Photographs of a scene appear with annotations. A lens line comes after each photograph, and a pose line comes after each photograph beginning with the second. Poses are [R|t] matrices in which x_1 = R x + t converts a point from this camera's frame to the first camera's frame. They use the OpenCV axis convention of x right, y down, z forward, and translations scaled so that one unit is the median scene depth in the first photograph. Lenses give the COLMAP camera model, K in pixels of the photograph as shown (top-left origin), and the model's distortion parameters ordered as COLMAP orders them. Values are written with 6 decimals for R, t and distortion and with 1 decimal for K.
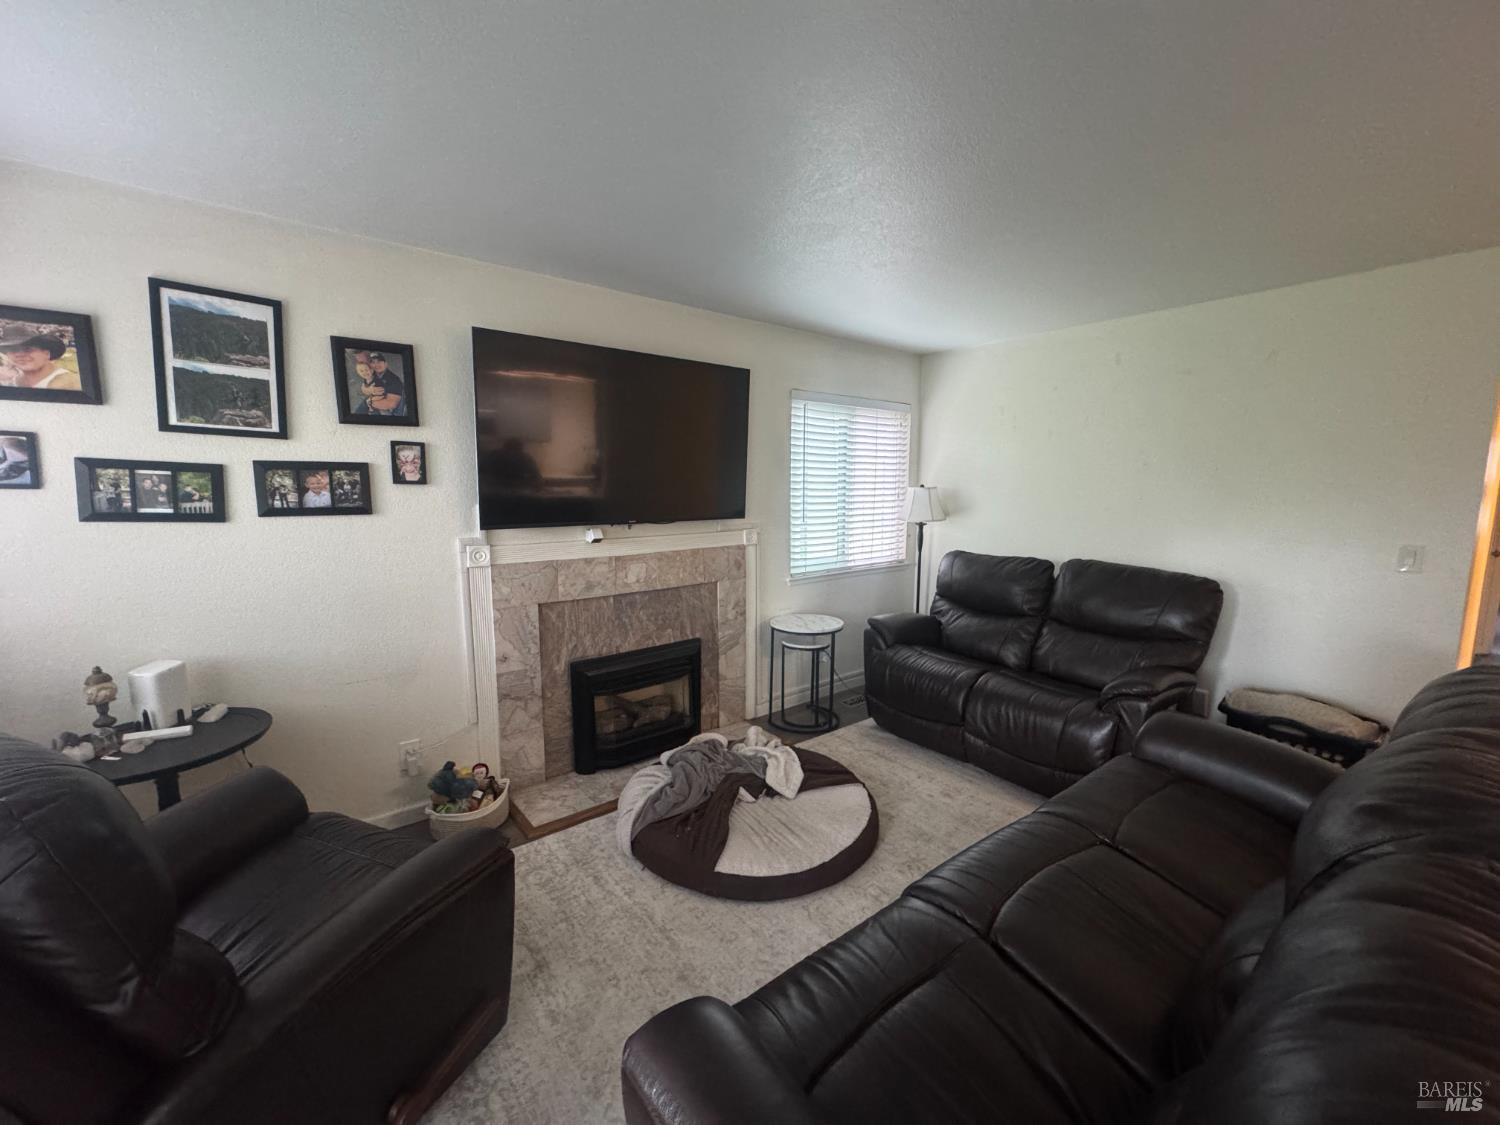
lens RADIAL K [[593.1, 0, 753.2], [0, 593.1, 559.4], [0, 0, 1]] dist [-0.006060, 0.000584]
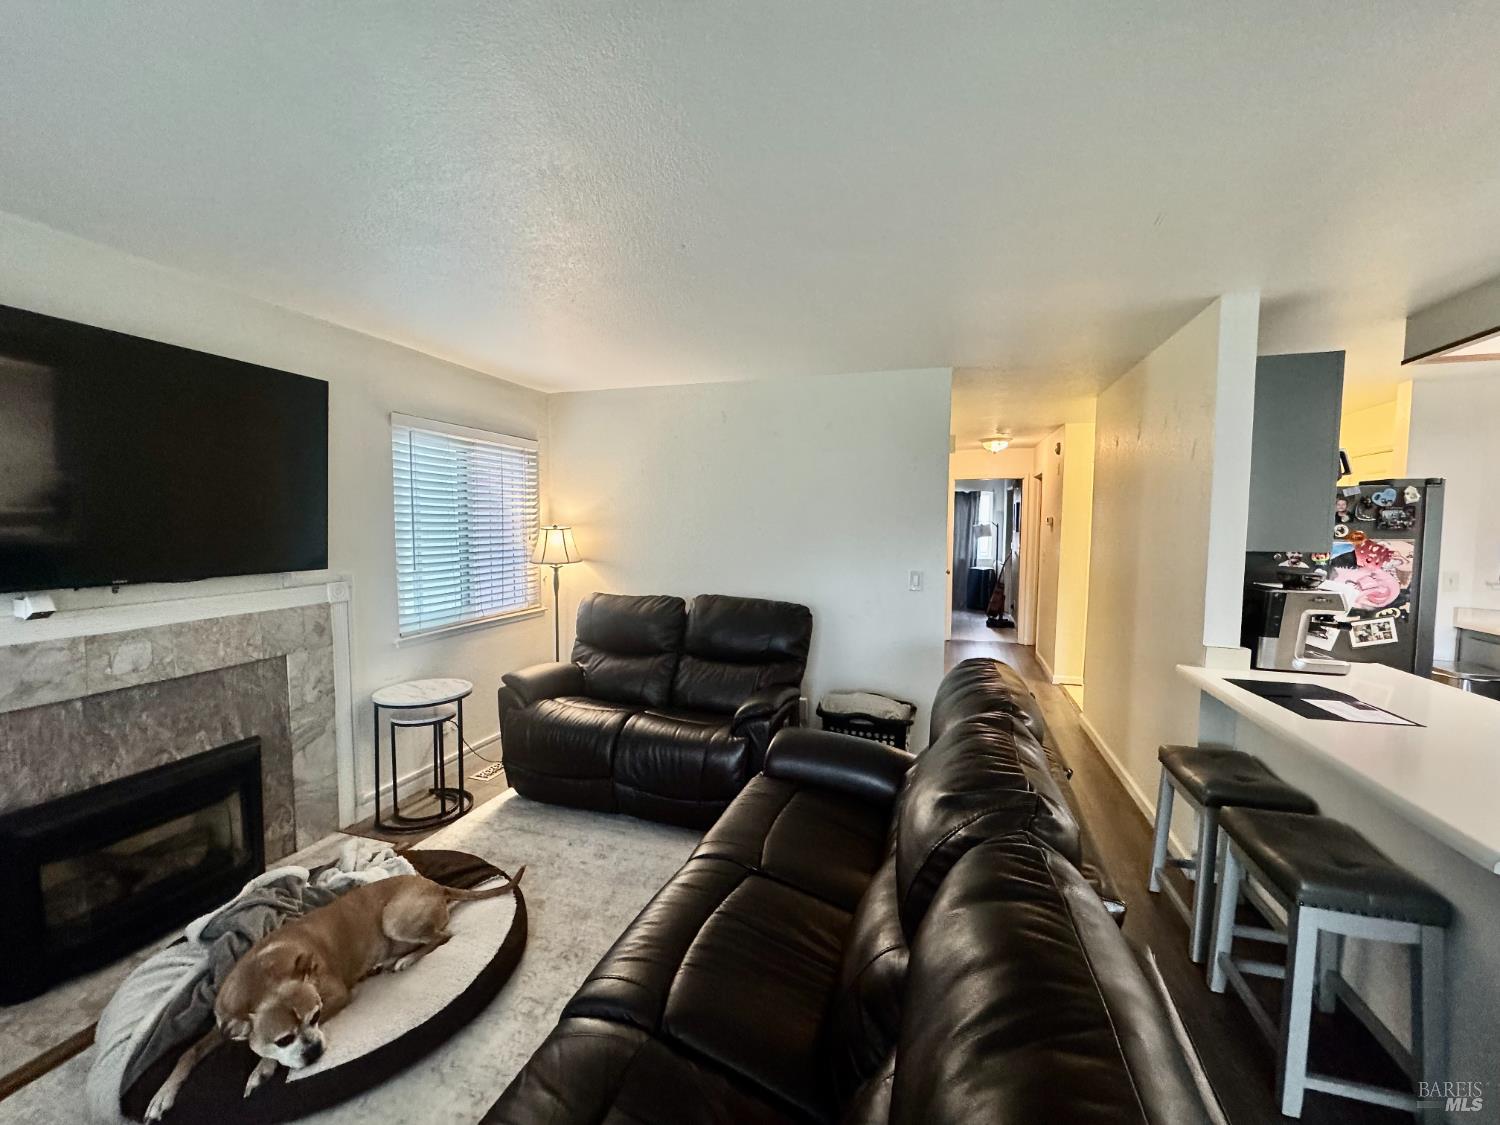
lens RADIAL K [[593.1, 0, 748.5], [0, 593.1, 562.7], [0, 0, 1]] dist [-0.006060, 0.000584]
pose [[0.829580, -0.032528, 0.557440, 0.012726], [0.065152, 0.997122, -0.038774, -0.013039], [-0.554574, 0.068485, 0.829311, 0.055615]]
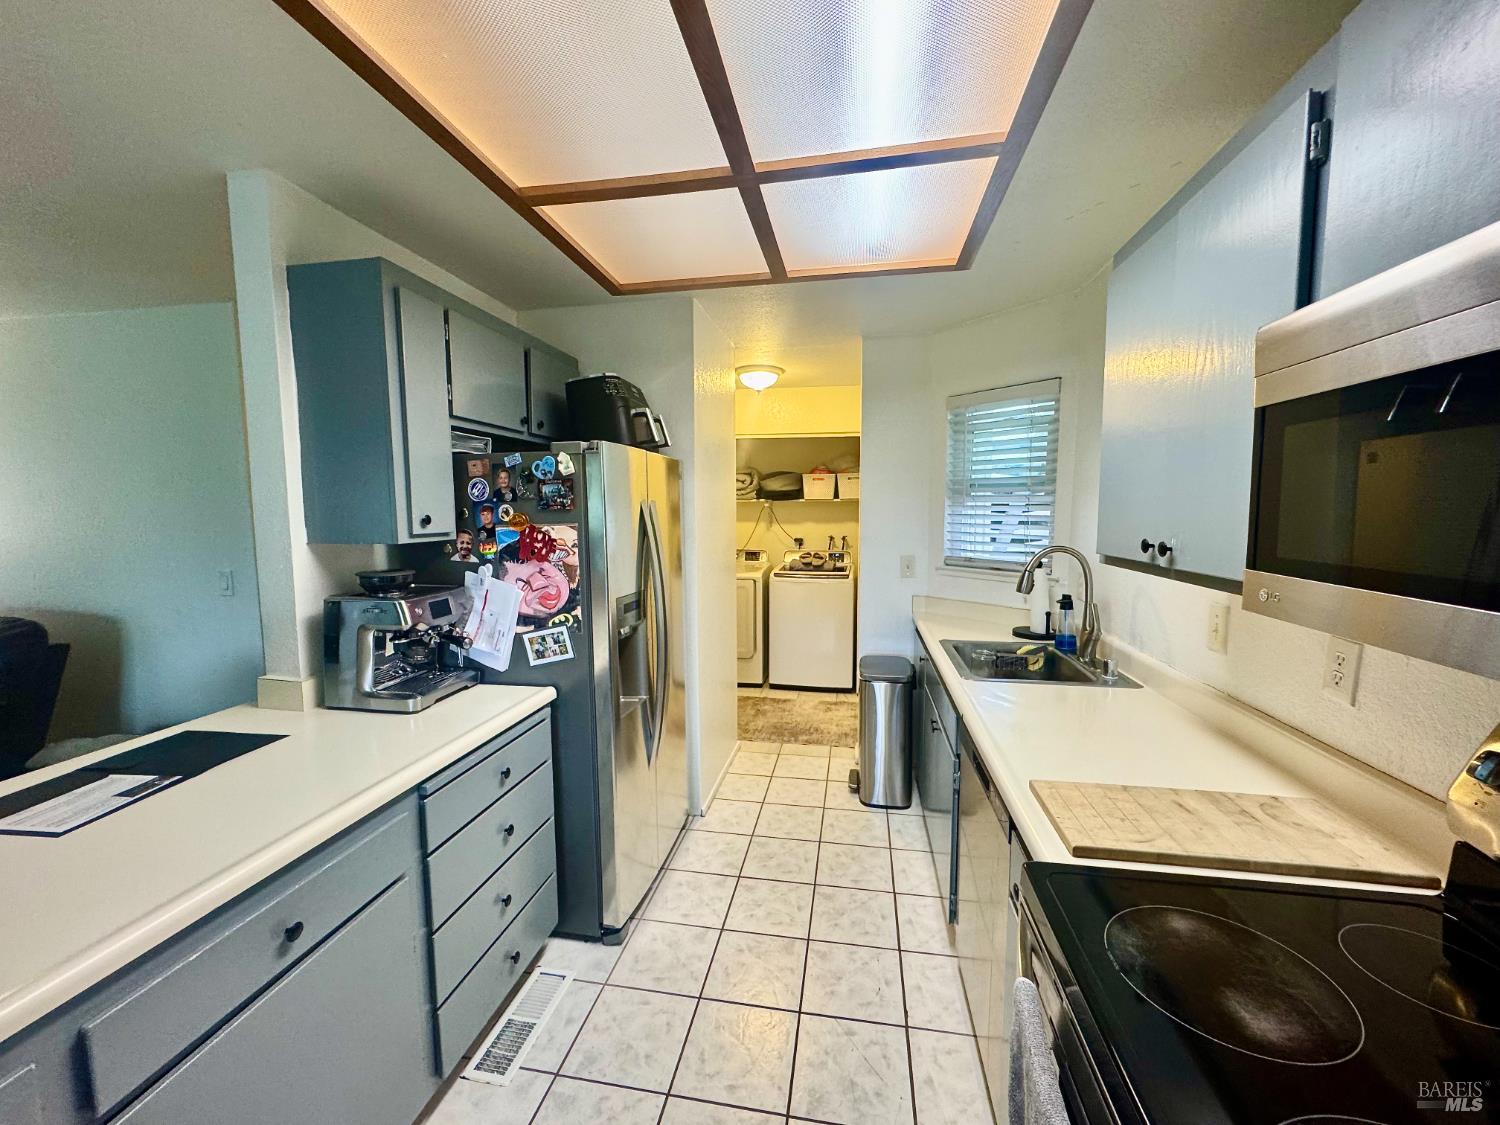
lens RADIAL K [[593.1, 0, 751.0], [0, 593.1, 560.7], [0, 0, 1]] dist [-0.006060, 0.000584]
pose [[0.746728, -0.063091, 0.662130, 0.982950], [0.090039, 0.995916, -0.006647, 0.044627], [-0.659006, 0.064581, 0.749360, -0.375672]]
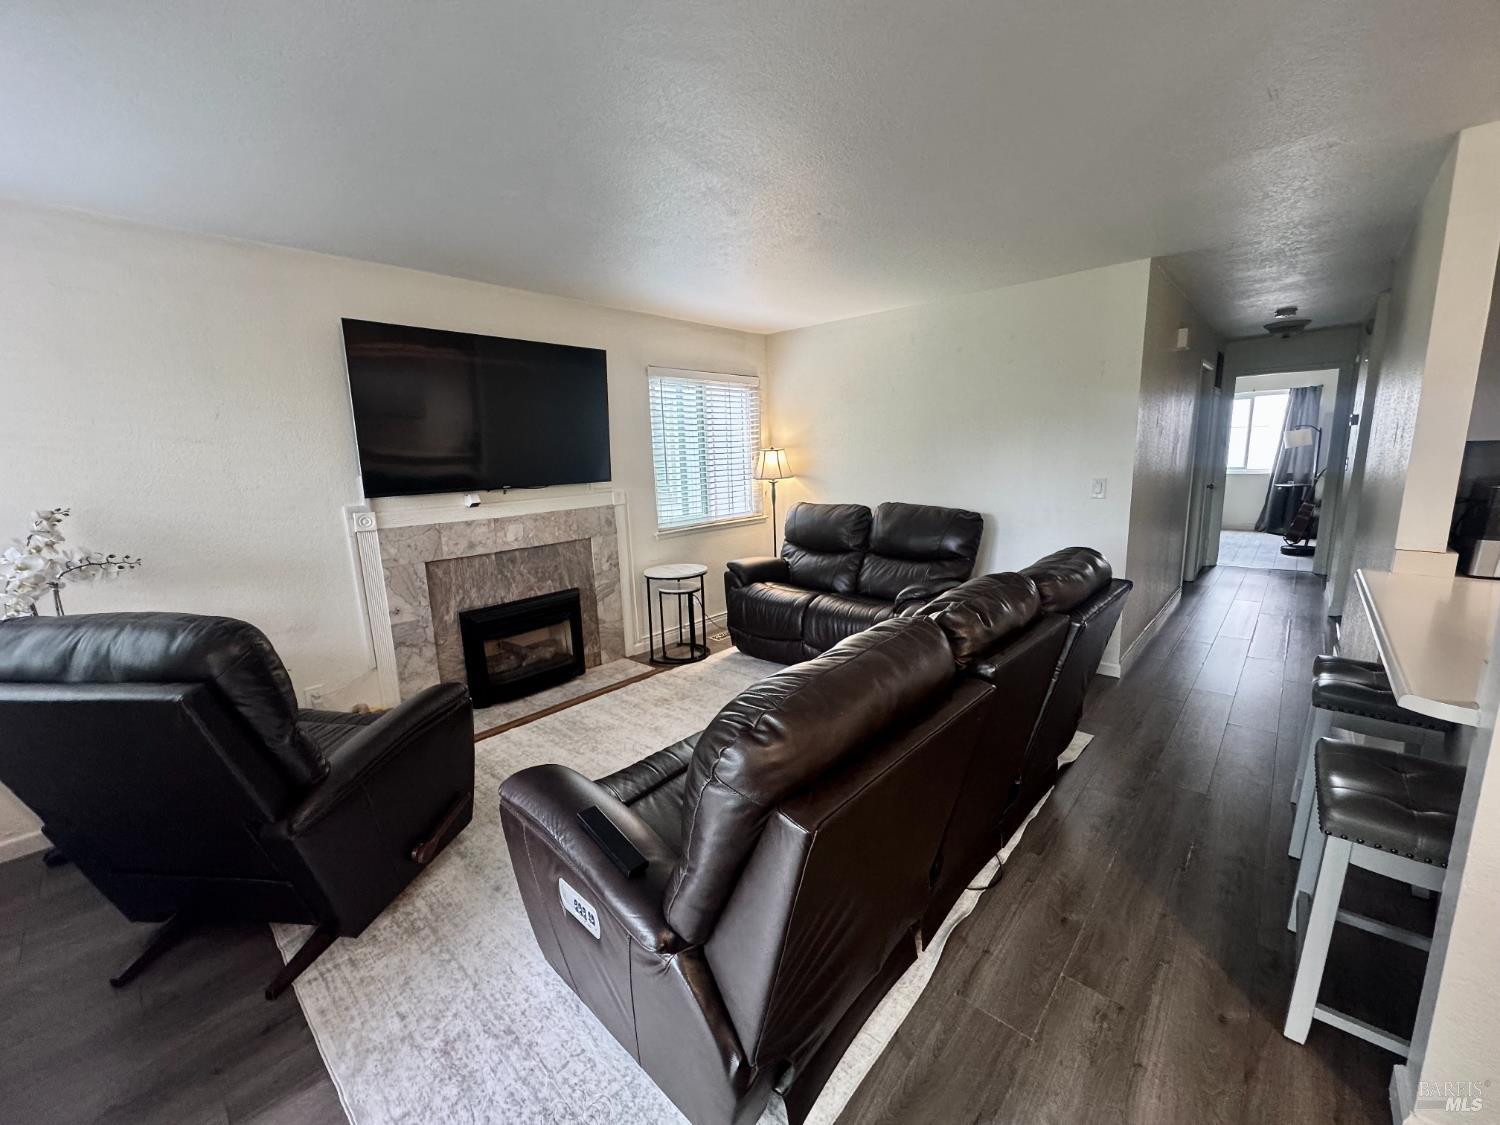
lens RADIAL K [[593.1, 0, 762.0], [0, 593.1, 556.7], [0, 0, 1]] dist [-0.006060, 0.000584]
pose [[0.980796, -0.066567, 0.183323, 0.057779], [0.057924, 0.996960, 0.052112, 0.037259], [-0.186235, -0.040493, 0.981670, -0.209443]]
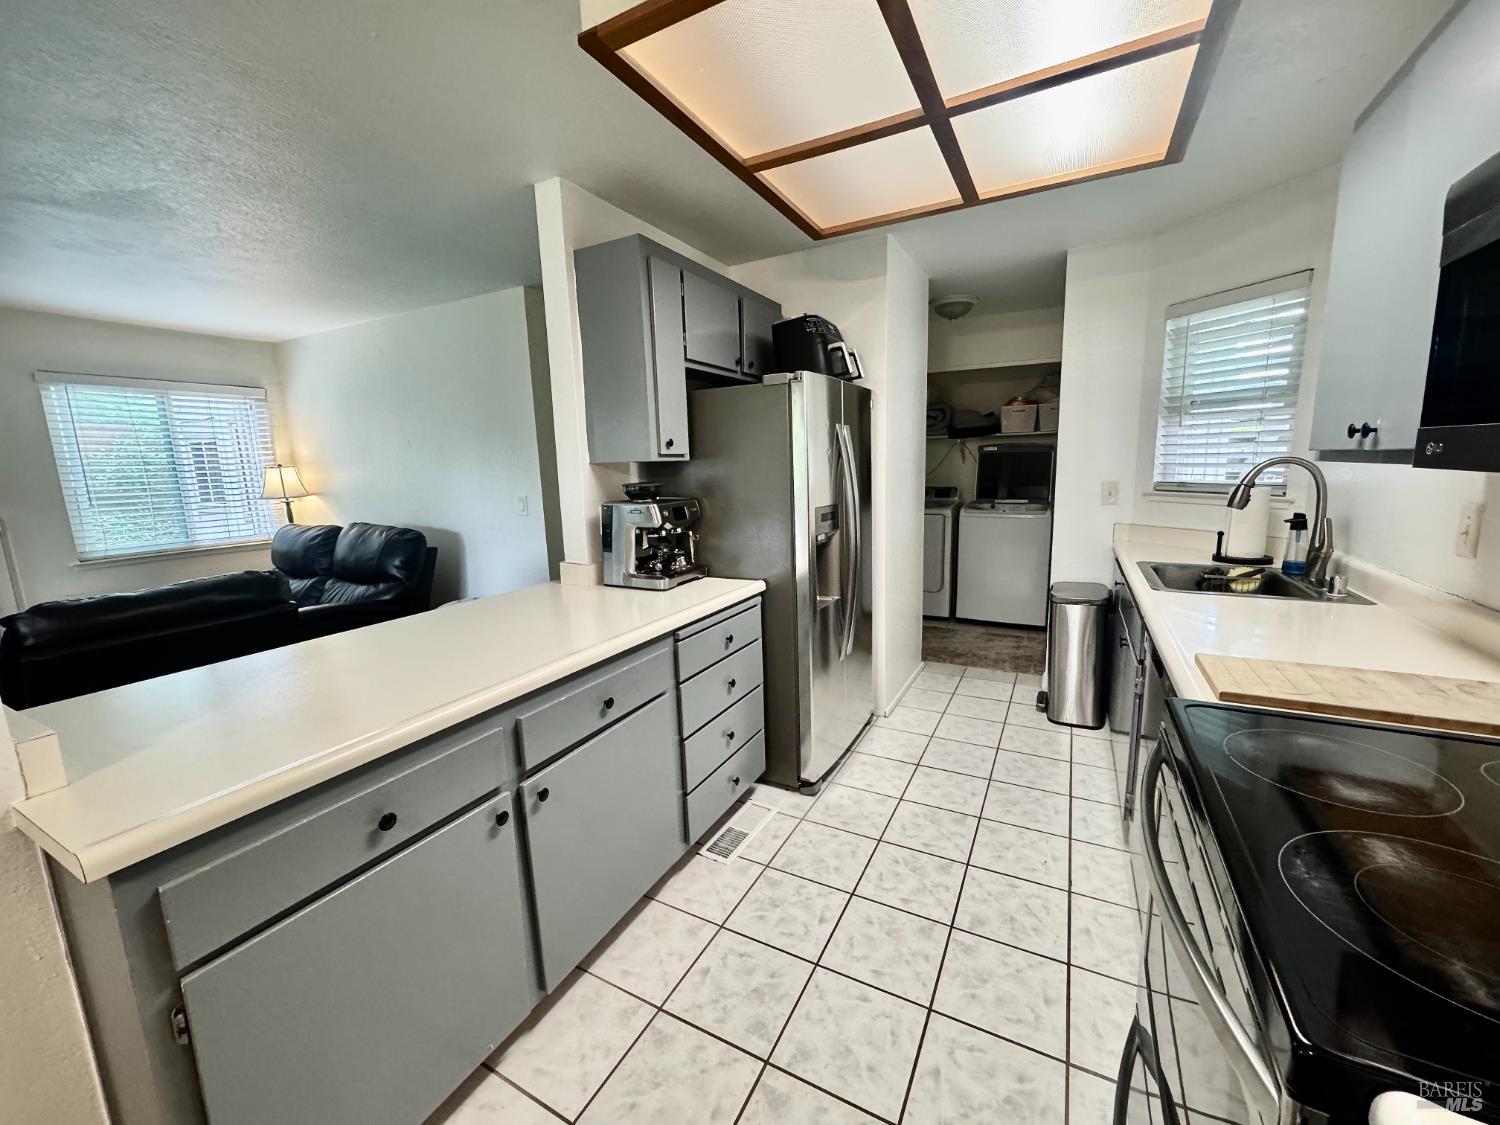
lens RADIAL K [[593.1, 0, 749.7], [0, 593.1, 560.5], [0, 0, 1]] dist [-0.006060, 0.000584]
pose [[0.915930, -0.092145, 0.390616, 0.917602], [0.080135, 0.995677, 0.046972, 0.093761], [-0.393255, -0.011721, 0.919355, -0.460379]]
